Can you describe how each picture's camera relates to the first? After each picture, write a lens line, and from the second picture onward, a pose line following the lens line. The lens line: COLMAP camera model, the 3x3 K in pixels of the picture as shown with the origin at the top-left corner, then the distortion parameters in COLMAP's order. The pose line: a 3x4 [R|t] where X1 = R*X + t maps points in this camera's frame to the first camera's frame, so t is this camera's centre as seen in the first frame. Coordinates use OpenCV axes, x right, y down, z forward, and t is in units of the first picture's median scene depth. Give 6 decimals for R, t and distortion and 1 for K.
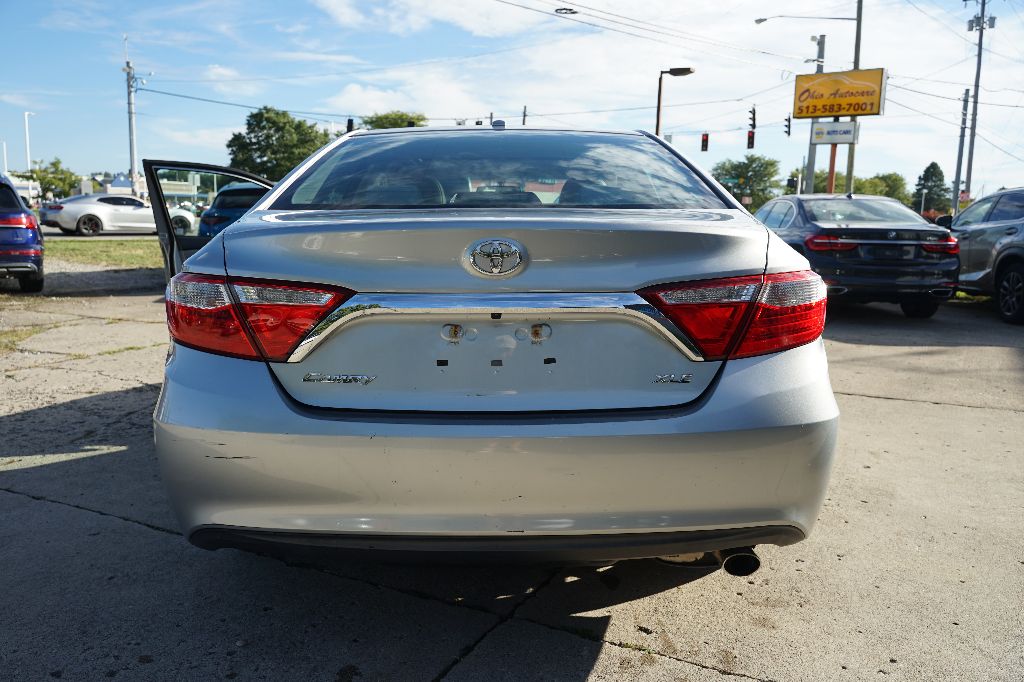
lens RADIAL K [[811.7, 0, 512.0], [0, 811.7, 341.0], [0, 0, 1]] dist [-0.010377, 0.008906]
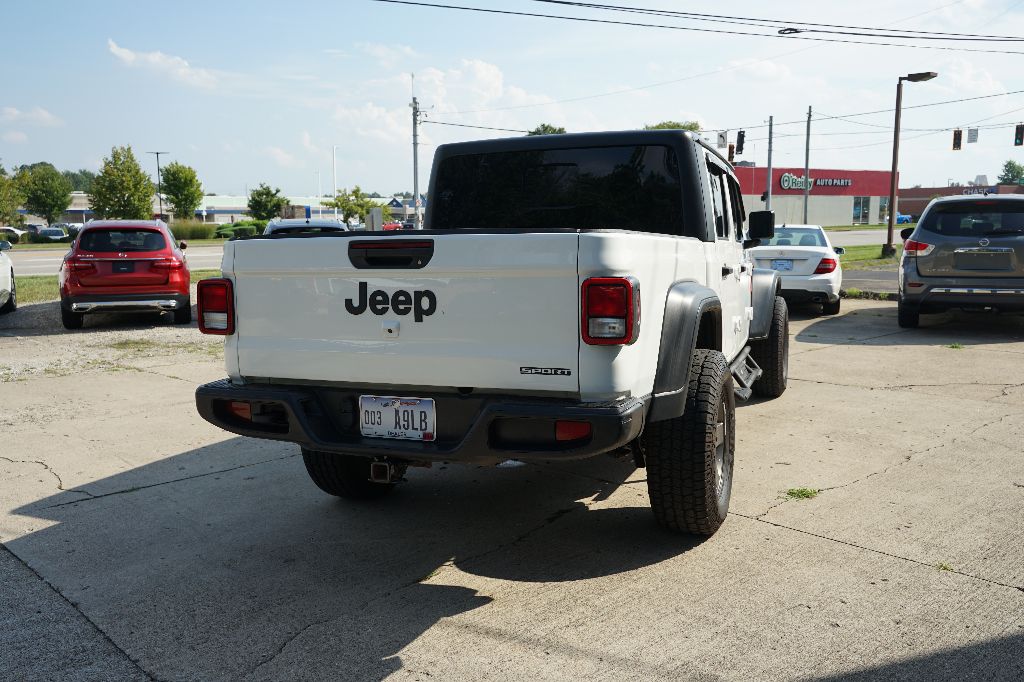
lens RADIAL K [[877.6, 0, 512.0], [0, 877.6, 341.0], [0, 0, 1]] dist [-0.006785, -0.009384]
pose [[0.941693, 0.012842, -0.336227, 0.063706], [-0.020687, 0.999591, -0.019762, 0.005516], [0.335836, 0.025565, 0.941573, -0.075527]]
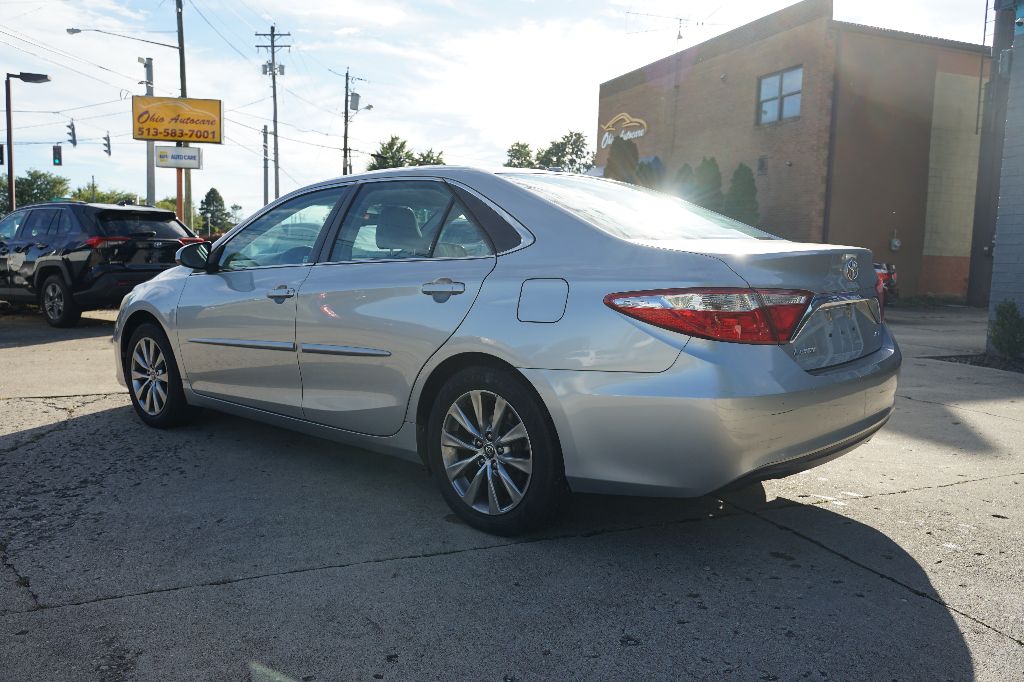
lens RADIAL K [[811.7, 0, 512.0], [0, 811.7, 341.0], [0, 0, 1]] dist [-0.010377, 0.008906]
pose [[0.672924, -0.088602, 0.734386, -0.072508], [0.108311, 0.993902, 0.020666, -0.002723], [-0.731739, 0.065636, 0.678417, 0.015369]]
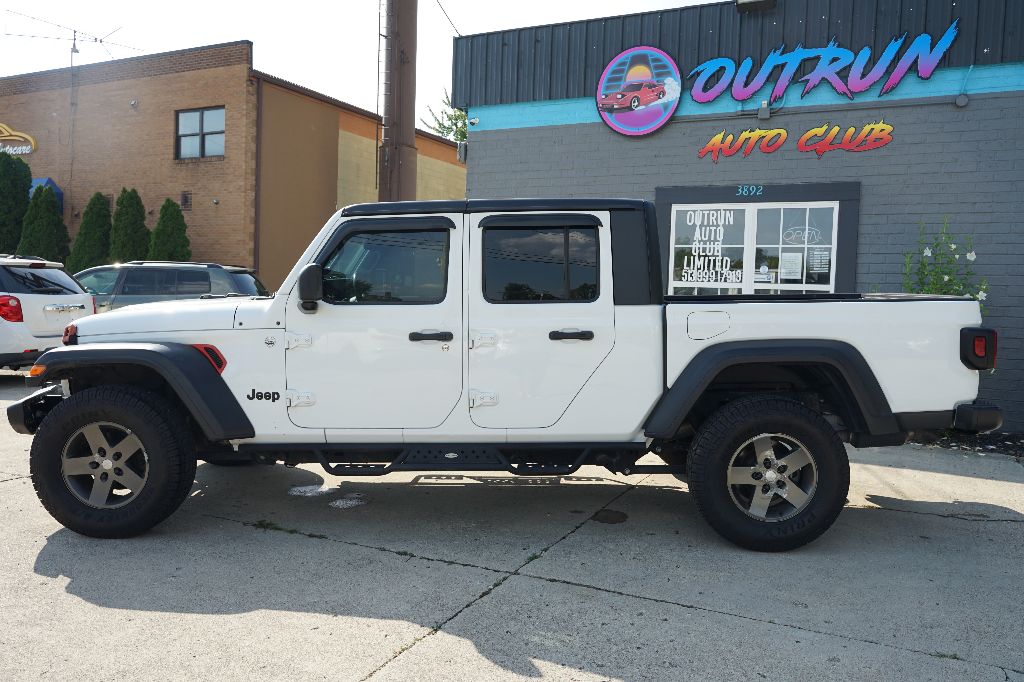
lens RADIAL K [[811.7, 0, 512.0], [0, 811.7, 341.0], [0, 0, 1]] dist [-0.010377, 0.008906]
pose [[-0.008567, -0.083341, 0.996484, -0.089820], [0.127736, 0.988266, 0.083752, -0.015661], [-0.991771, 0.128004, 0.002179, 0.049452]]
